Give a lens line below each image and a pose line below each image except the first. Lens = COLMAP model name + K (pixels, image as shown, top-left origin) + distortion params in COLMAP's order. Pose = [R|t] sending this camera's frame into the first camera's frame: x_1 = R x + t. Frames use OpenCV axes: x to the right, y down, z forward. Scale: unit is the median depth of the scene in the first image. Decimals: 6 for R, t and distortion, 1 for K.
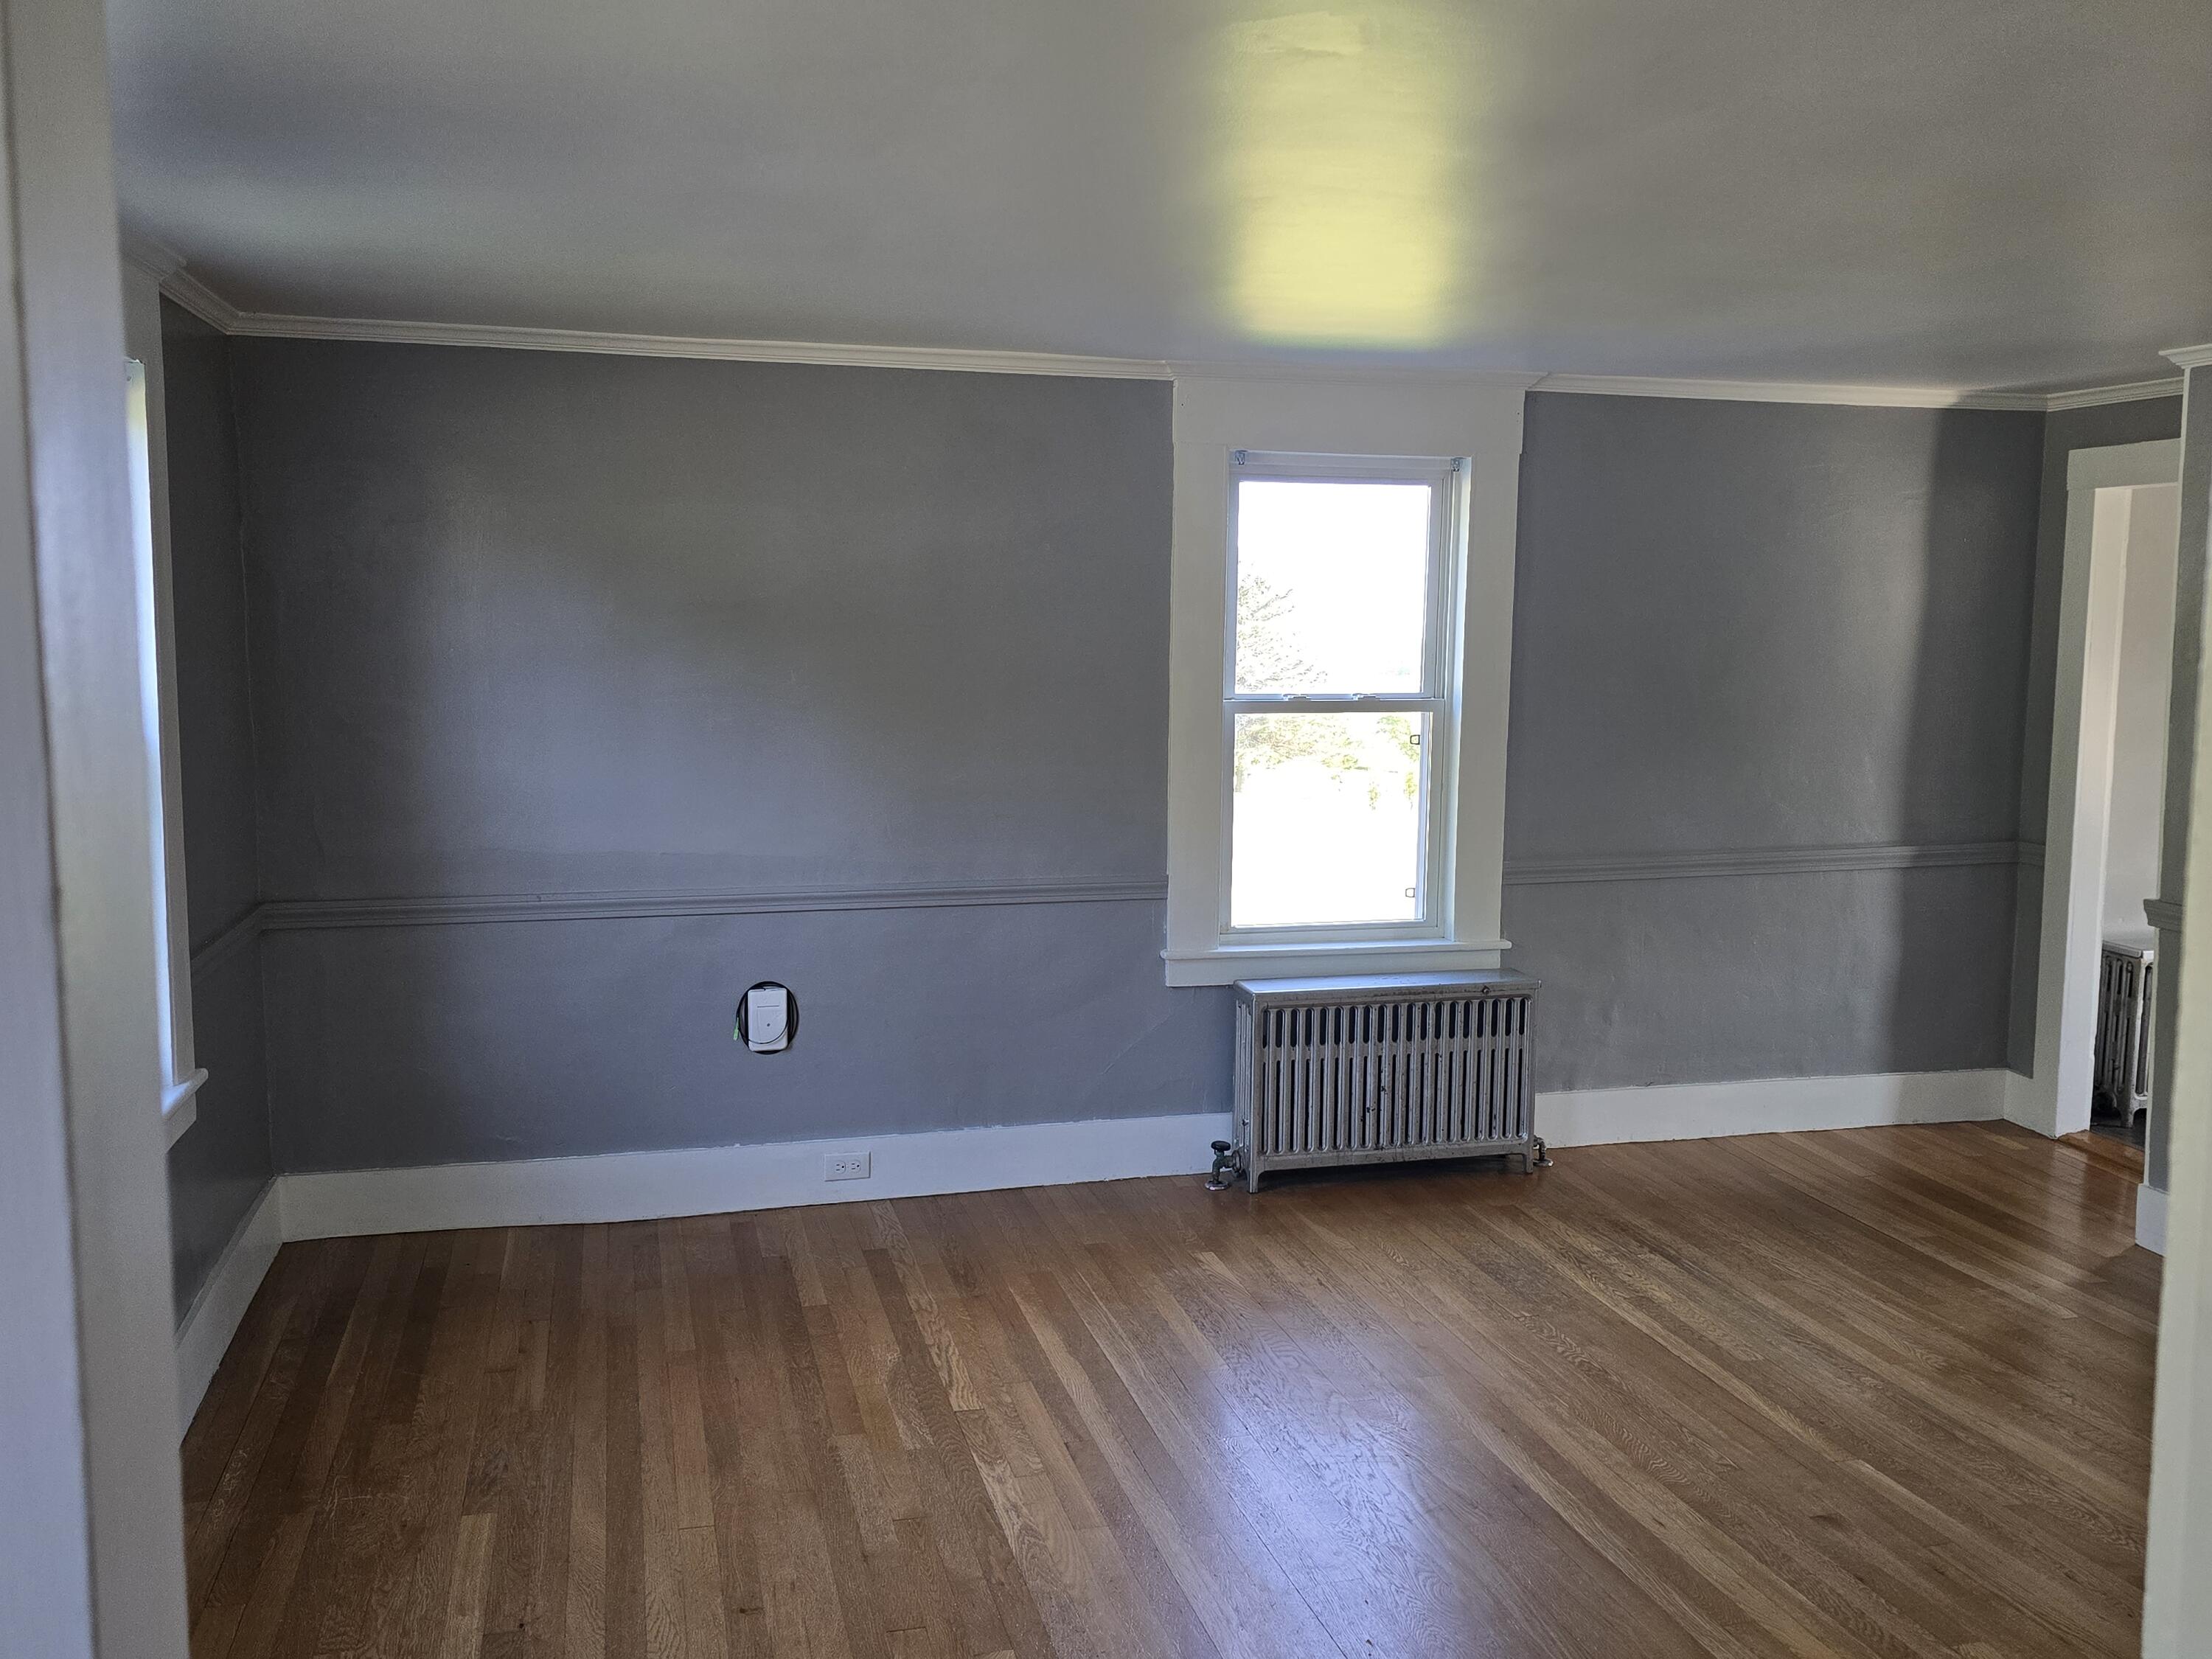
lens RADIAL K [[1899.0, 0, 1132.7], [0, 1899.0, 832.2], [0, 0, 1]] dist [0.073415, -0.093844]
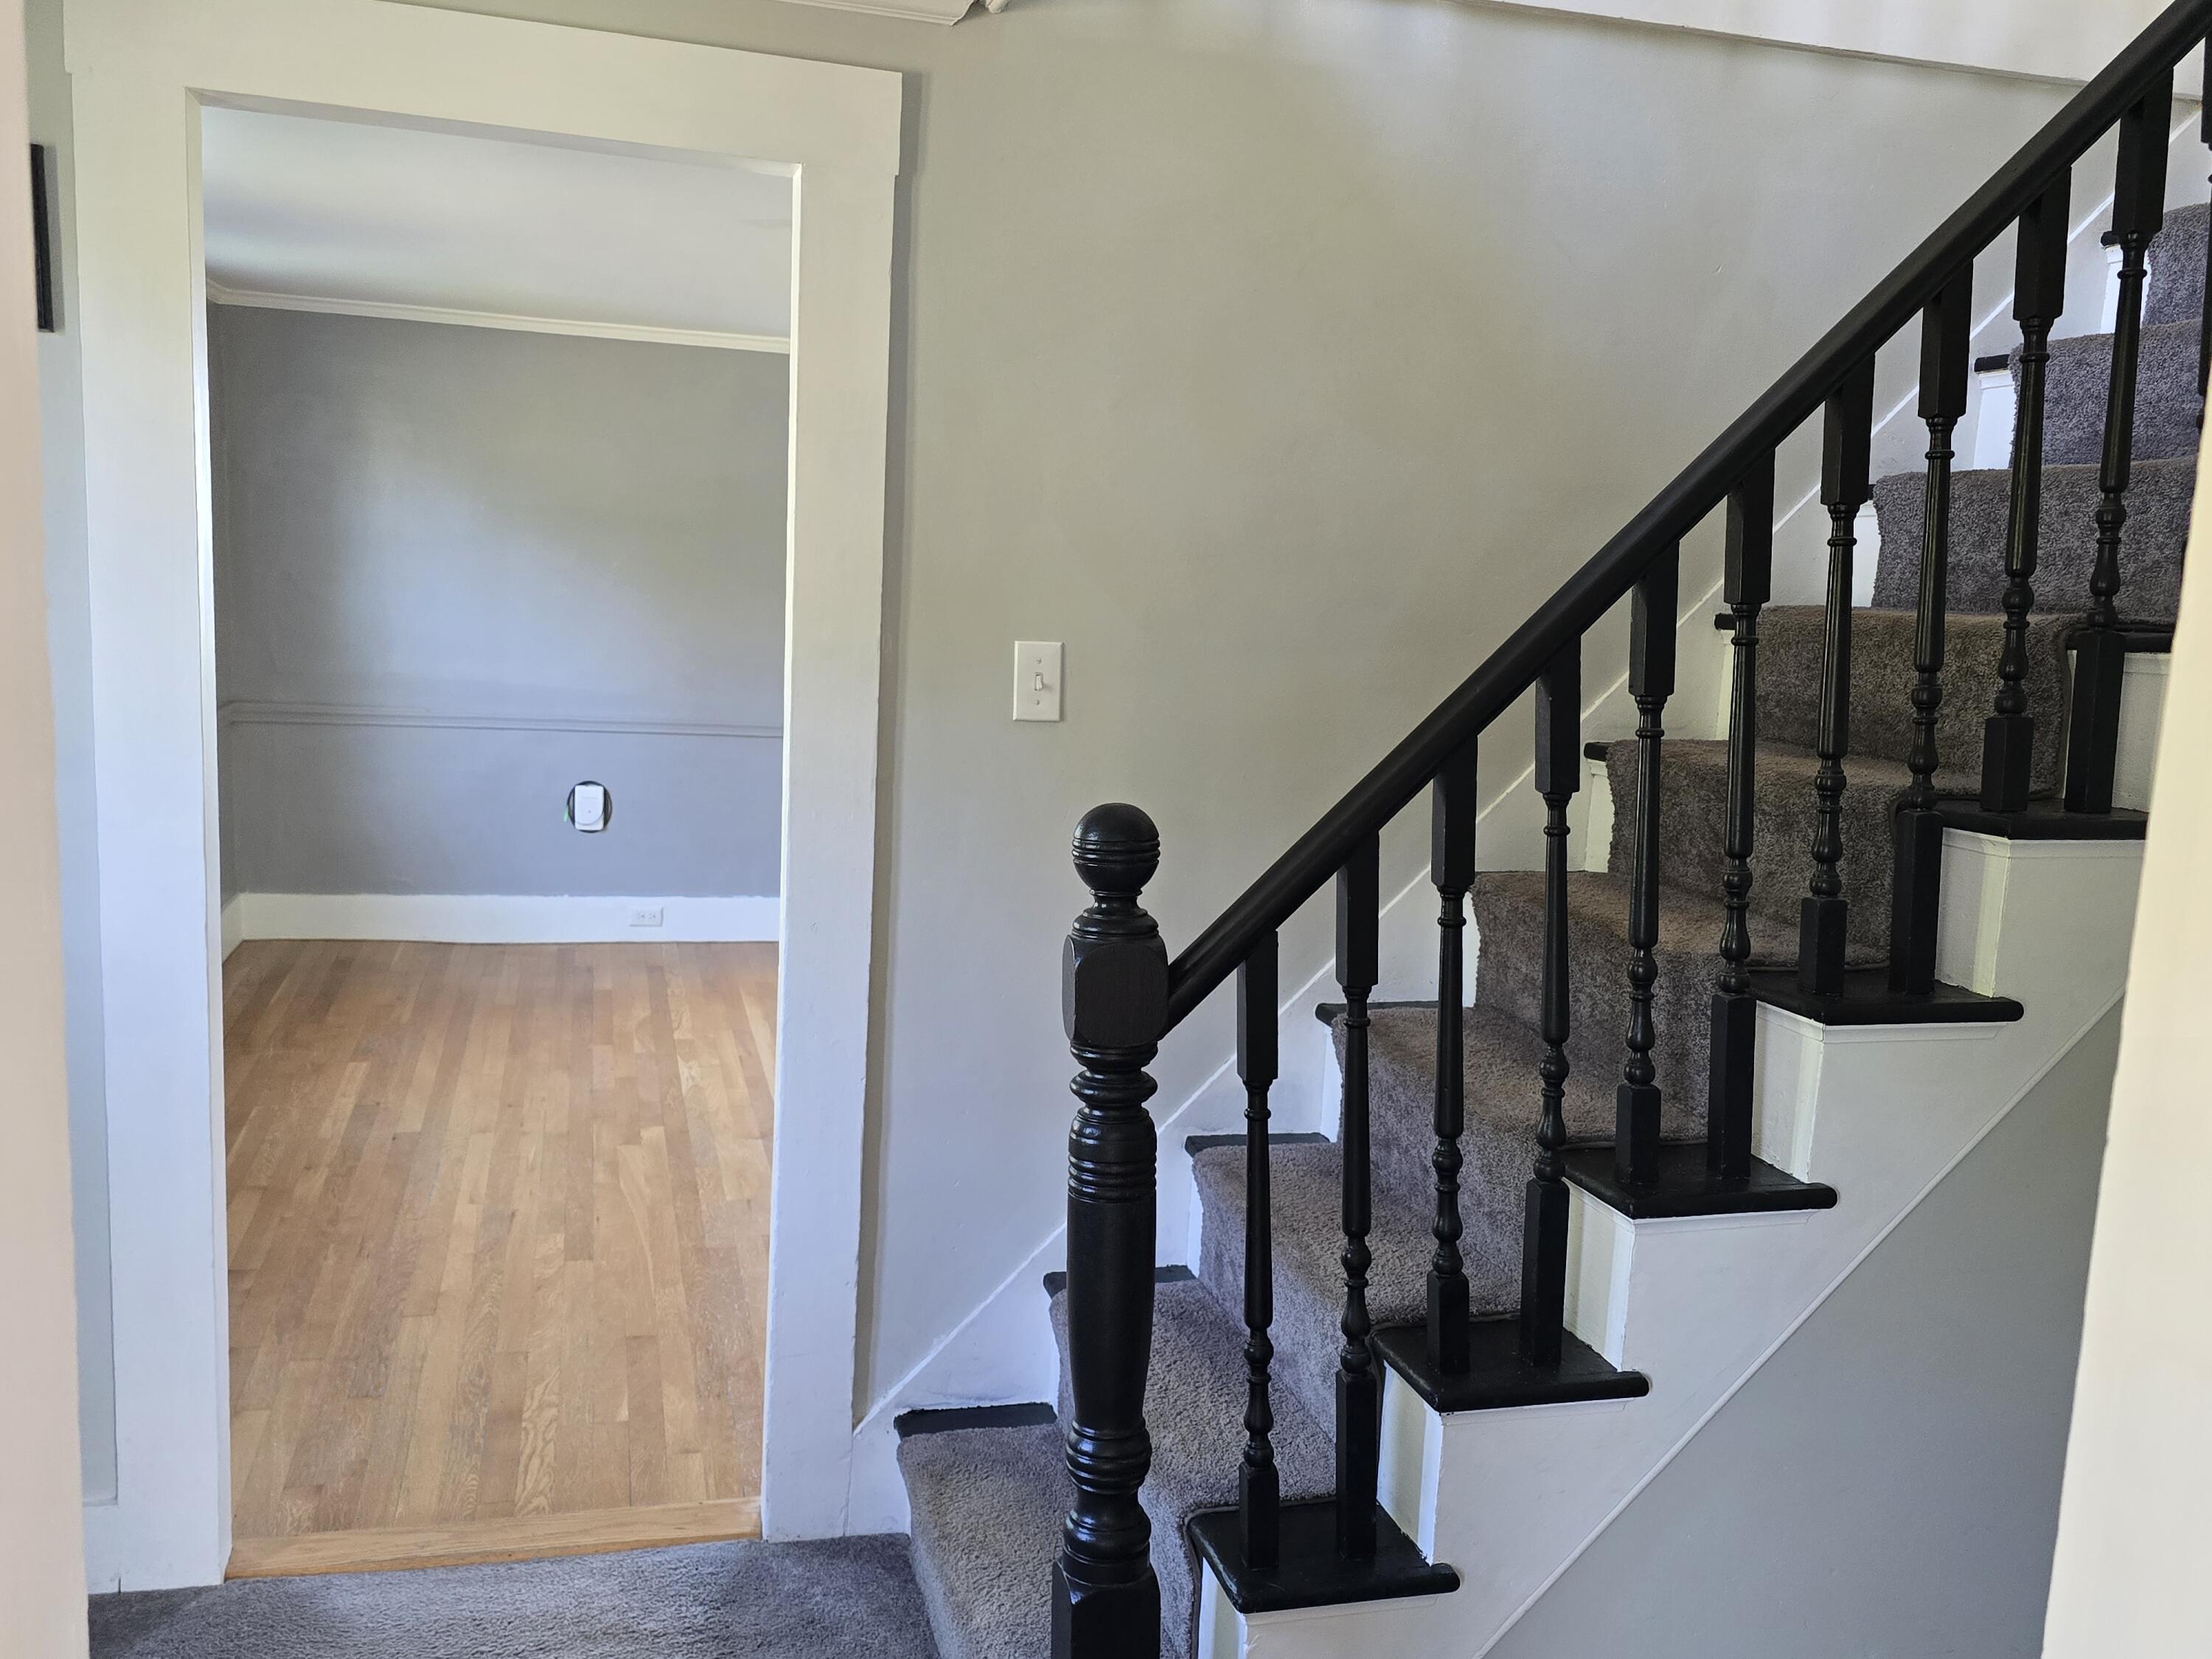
lens RADIAL K [[1899.0, 0, 1132.7], [0, 1899.0, 832.2], [0, 0, 1]] dist [0.073415, -0.093844]
pose [[0.998893, 0.044425, 0.015446, 0.232230], [-0.044955, 0.998345, 0.035859, 0.056672], [-0.013827, -0.036513, 0.999238, -0.520089]]
